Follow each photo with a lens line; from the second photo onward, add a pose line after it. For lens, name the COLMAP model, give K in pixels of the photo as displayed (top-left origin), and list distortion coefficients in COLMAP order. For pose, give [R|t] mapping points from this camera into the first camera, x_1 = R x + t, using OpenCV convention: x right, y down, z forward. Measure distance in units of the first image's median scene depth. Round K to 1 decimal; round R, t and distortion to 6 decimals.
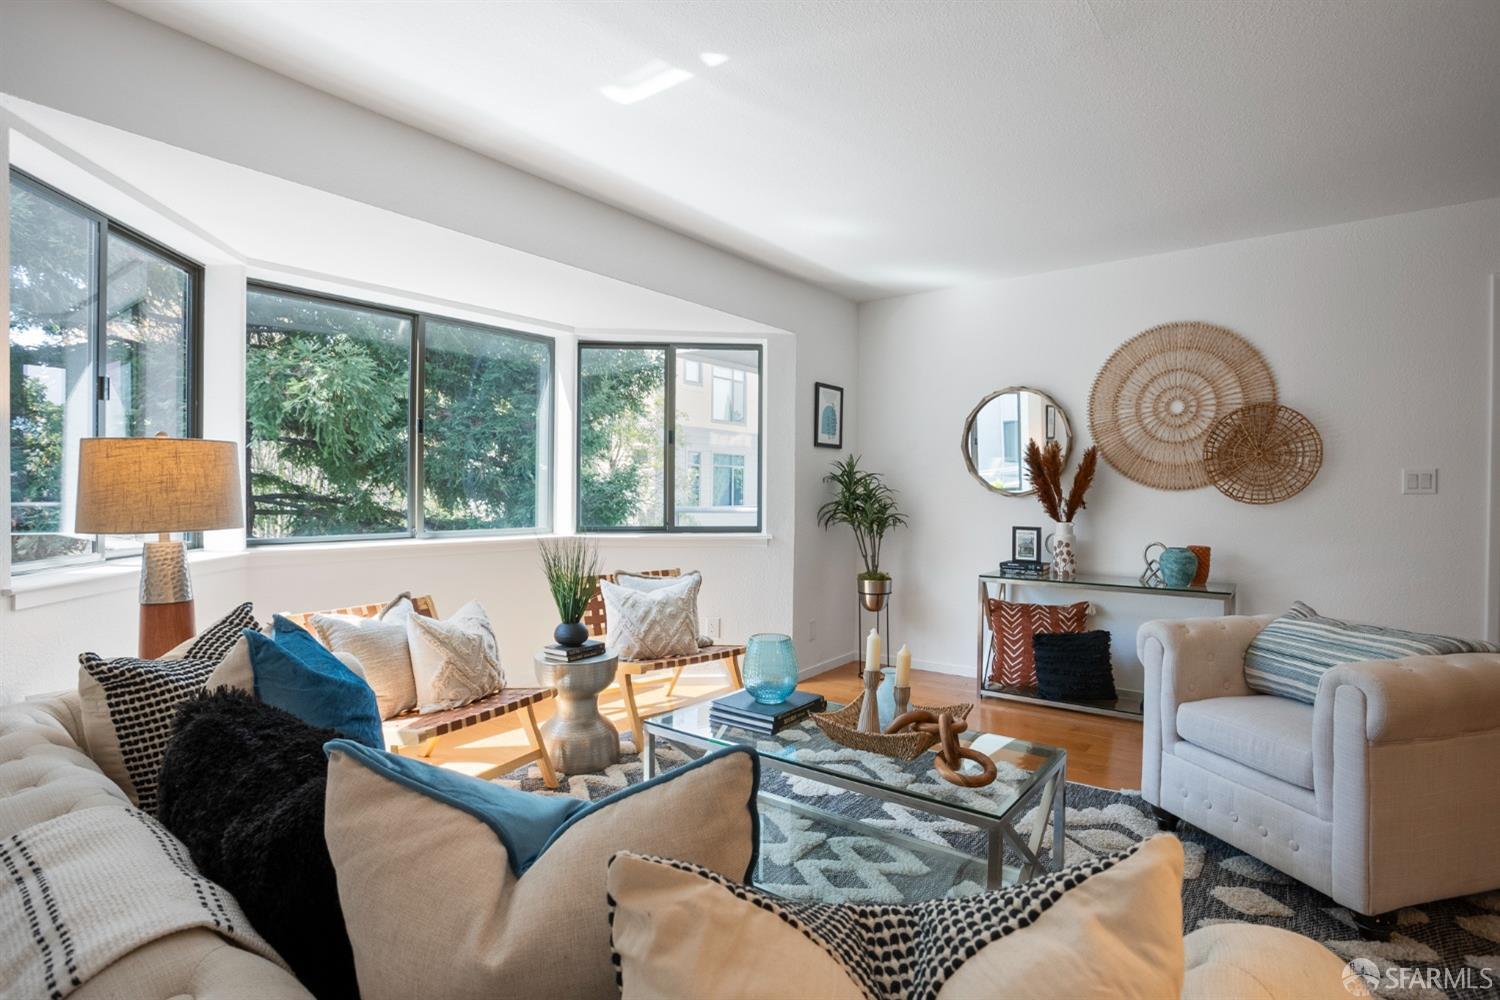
lens RADIAL K [[735.1, 0, 750.0], [0, 735.1, 500.0], [0, 0, 1]] dist [-0.070701, 0.031126]
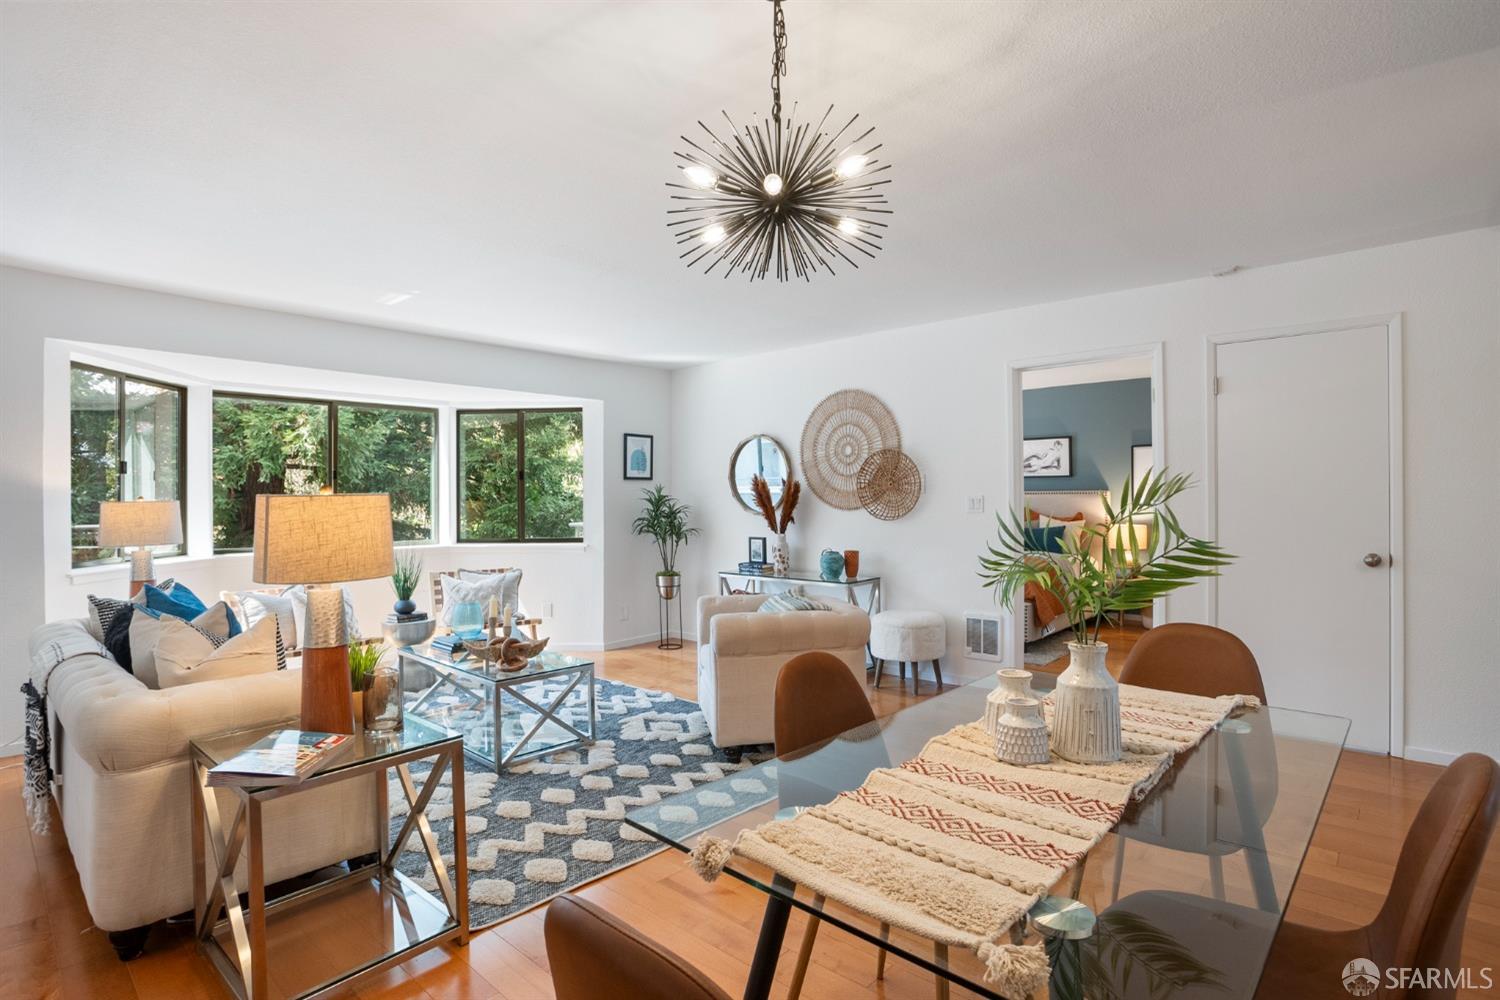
lens RADIAL K [[735.1, 0, 750.0], [0, 735.1, 500.0], [0, 0, 1]] dist [-0.070701, 0.031126]
pose [[0.996816, -0.012611, -0.078729, 0.495400], [0.011834, 0.999877, -0.010328, -0.020228], [0.078850, 0.009364, 0.996843, -0.408737]]
